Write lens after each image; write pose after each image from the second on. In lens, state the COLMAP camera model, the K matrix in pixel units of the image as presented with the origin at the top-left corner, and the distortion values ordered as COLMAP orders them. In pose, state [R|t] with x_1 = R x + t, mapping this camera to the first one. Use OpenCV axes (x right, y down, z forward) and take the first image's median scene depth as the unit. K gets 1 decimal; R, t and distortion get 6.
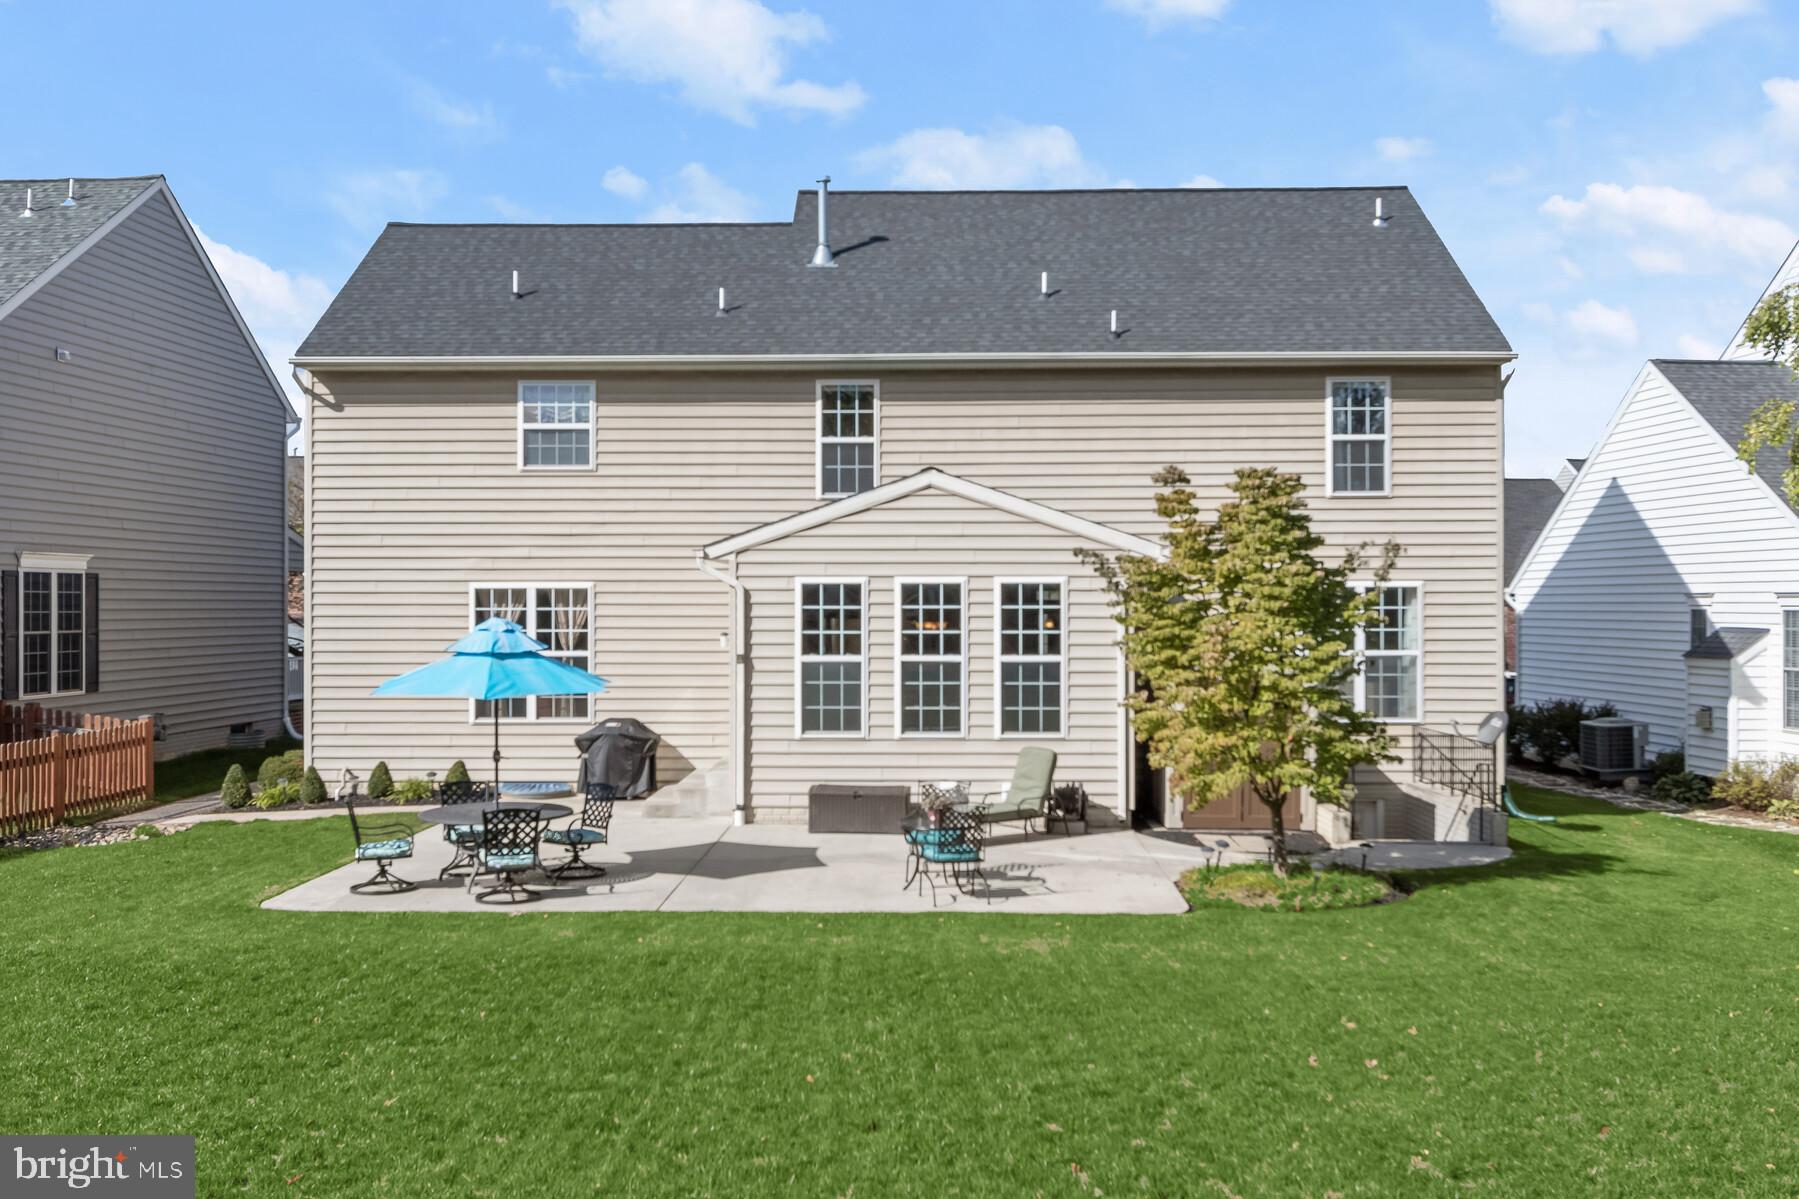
lens RADIAL K [[1736.5, 0, 894.6], [0, 1736.5, 597.6], [0, 0, 1]] dist [0.015713, 0.000000]
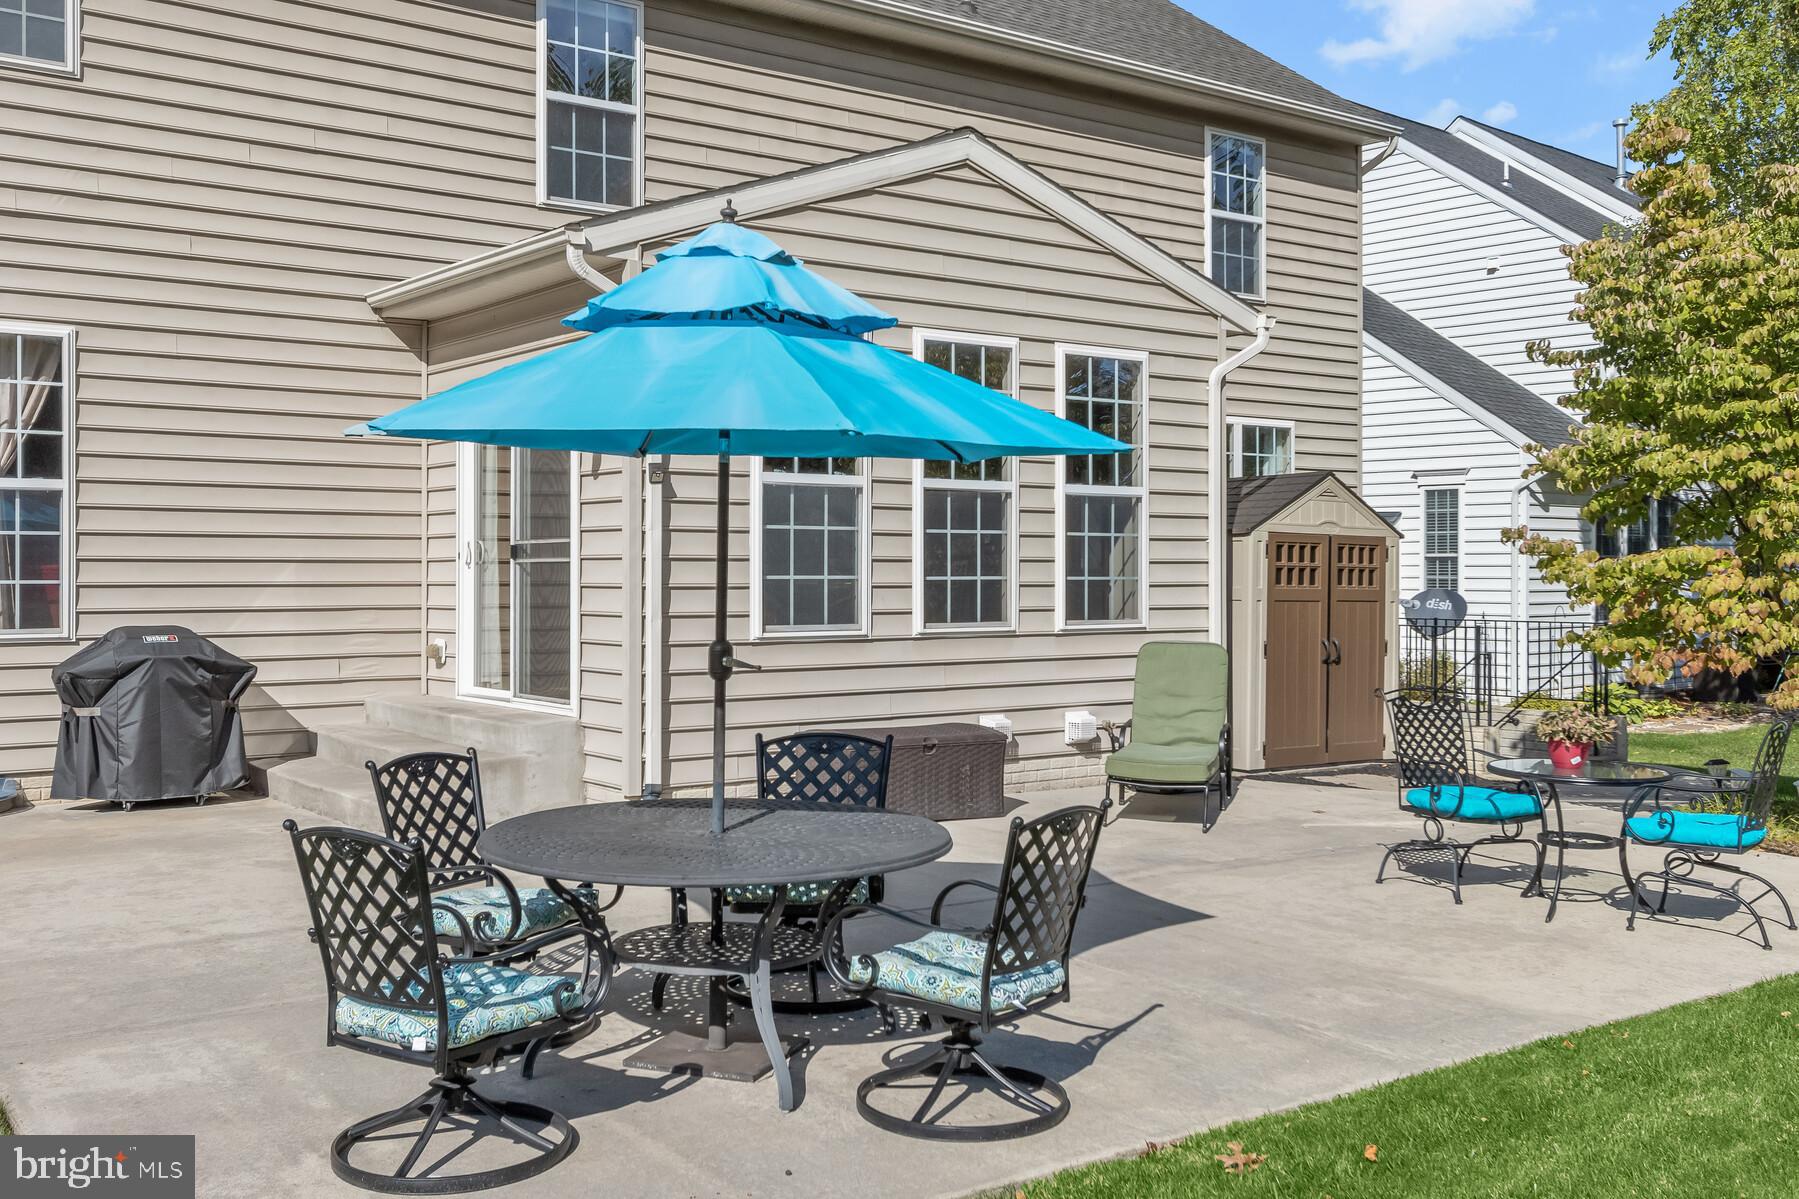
lens RADIAL K [[1736.5, 0, 908.6], [0, 1736.5, 562.2], [0, 0, 1]] dist [0.015713, 0.000000]
pose [[0.783186, 0.004104, 0.621773, -0.286531], [-0.003672, 0.999991, -0.001975, 0.052733], [-0.621776, -0.000736, 0.783195, 0.519494]]
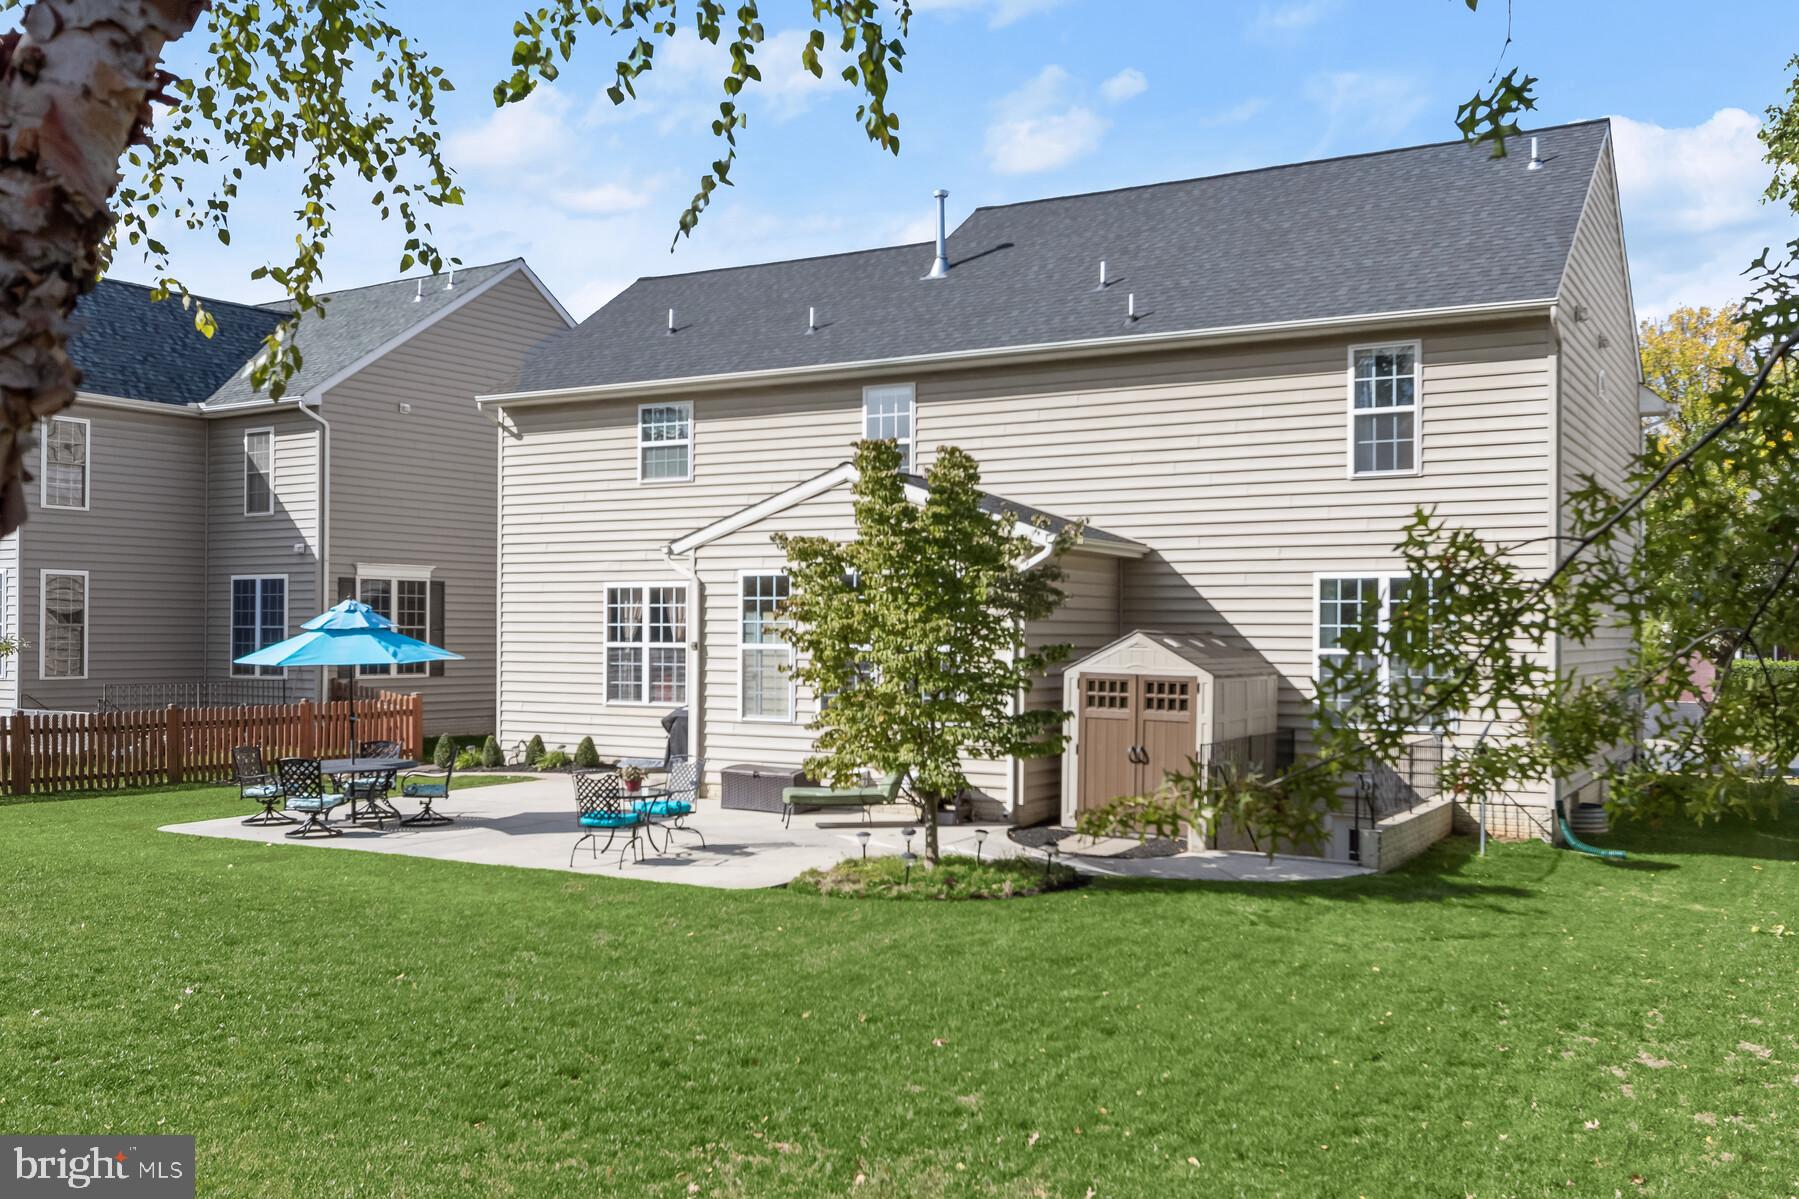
lens RADIAL K [[1617.0, 0, 904.7], [0, 1617.0, 639.7], [0, 0, 1]] dist [0.016214, -0.001079]
pose [[0.881007, 0.007511, -0.473044, 0.443602], [-0.004233, 0.999959, 0.007994, 0.019942], [0.473085, -0.005040, 0.881002, 0.150662]]
